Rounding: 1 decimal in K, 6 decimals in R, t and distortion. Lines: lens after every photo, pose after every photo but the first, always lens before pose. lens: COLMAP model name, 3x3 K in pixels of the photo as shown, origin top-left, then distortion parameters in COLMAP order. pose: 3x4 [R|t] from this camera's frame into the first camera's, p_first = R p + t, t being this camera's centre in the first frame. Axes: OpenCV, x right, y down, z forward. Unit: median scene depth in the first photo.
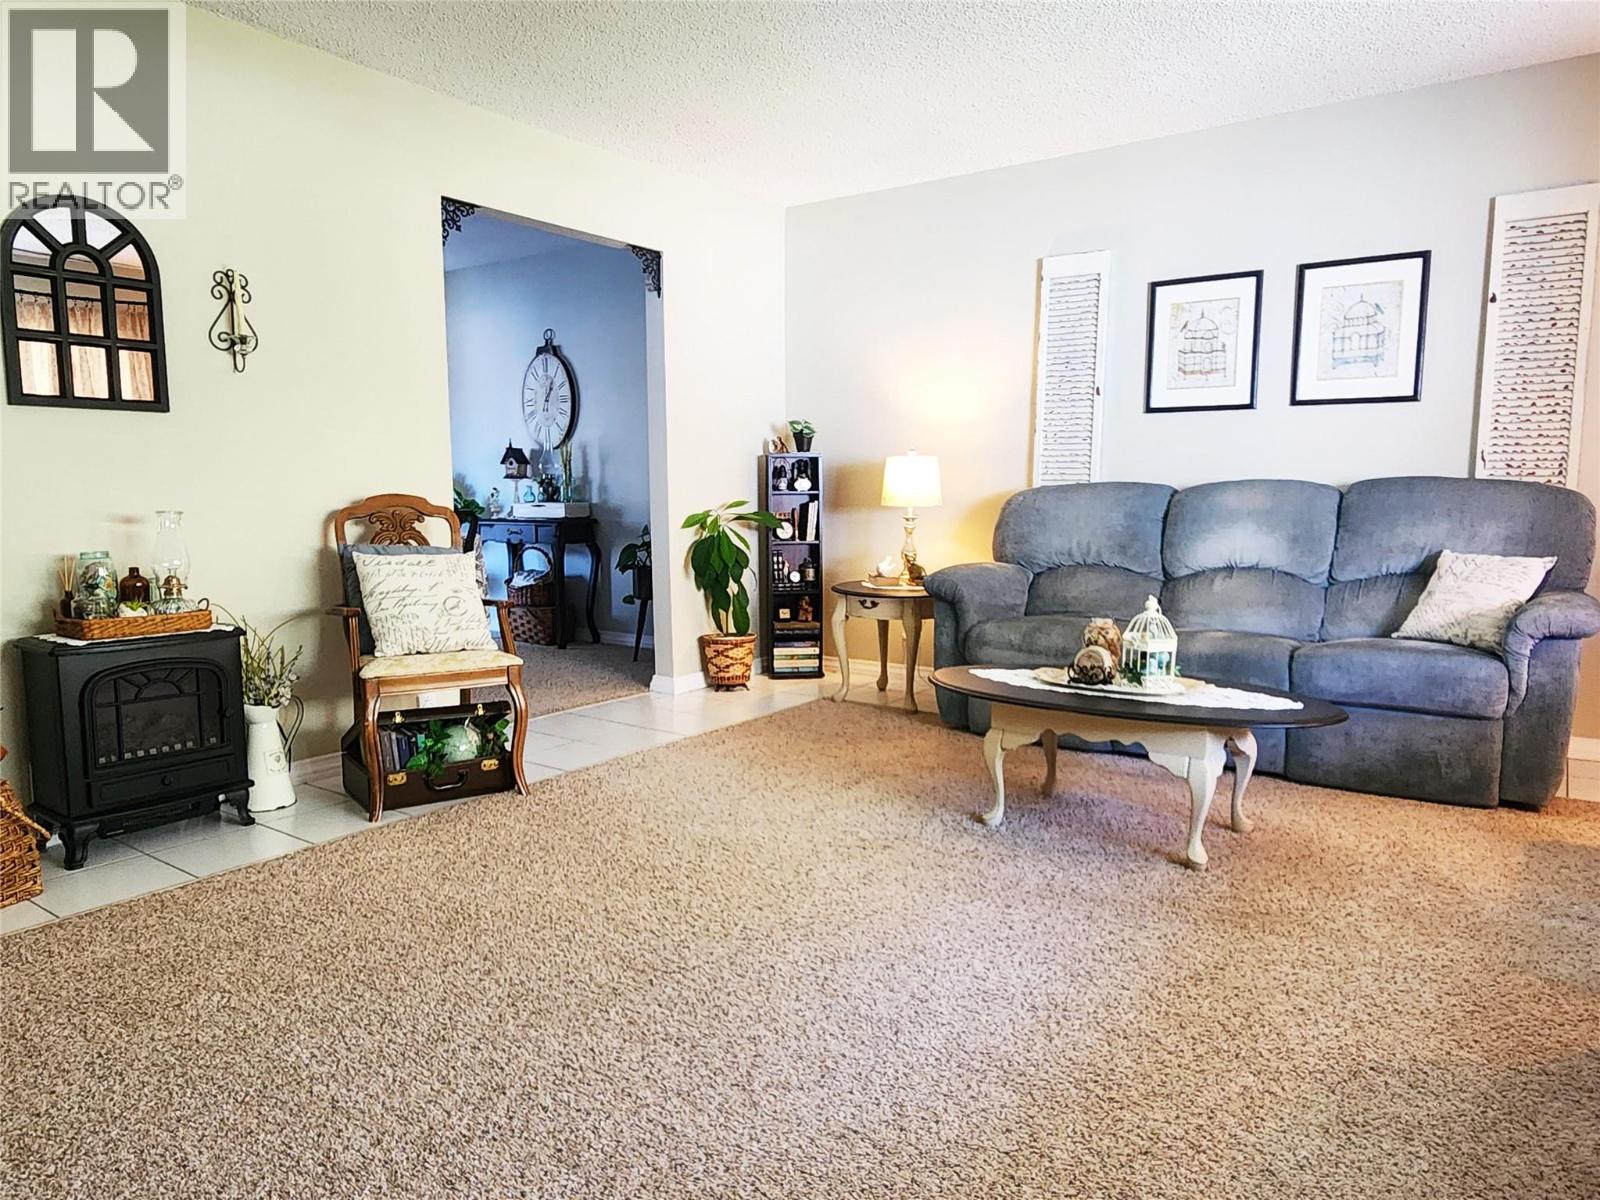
lens RADIAL K [[1069.5, 0, 807.8], [0, 1069.5, 591.0], [0, 0, 1]] dist [0.002879, -0.003714]
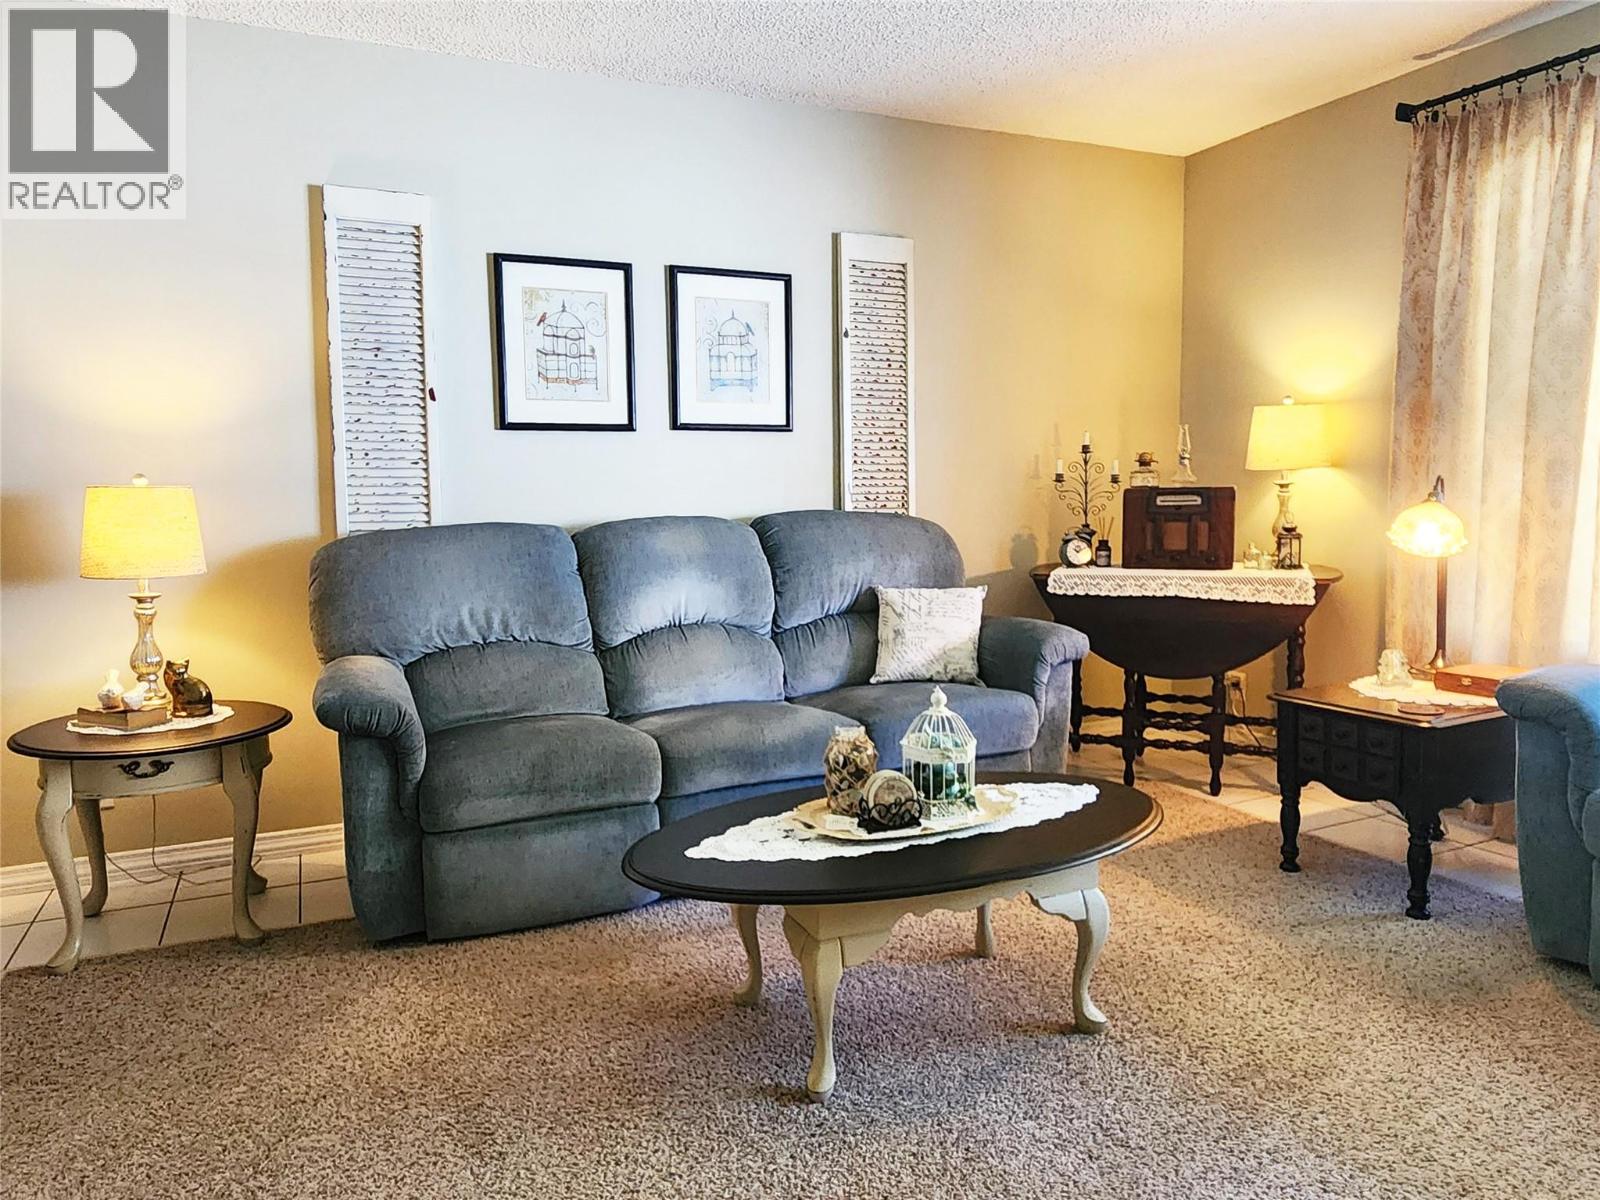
lens RADIAL K [[1069.5, 0, 807.8], [0, 1069.5, 591.0], [0, 0, 1]] dist [0.002879, -0.003714]
pose [[0.504202, -0.084533, 0.859438, -0.250344], [0.098793, 0.994310, 0.039841, -0.071082], [-0.857916, 0.064819, 0.509685, 0.500883]]
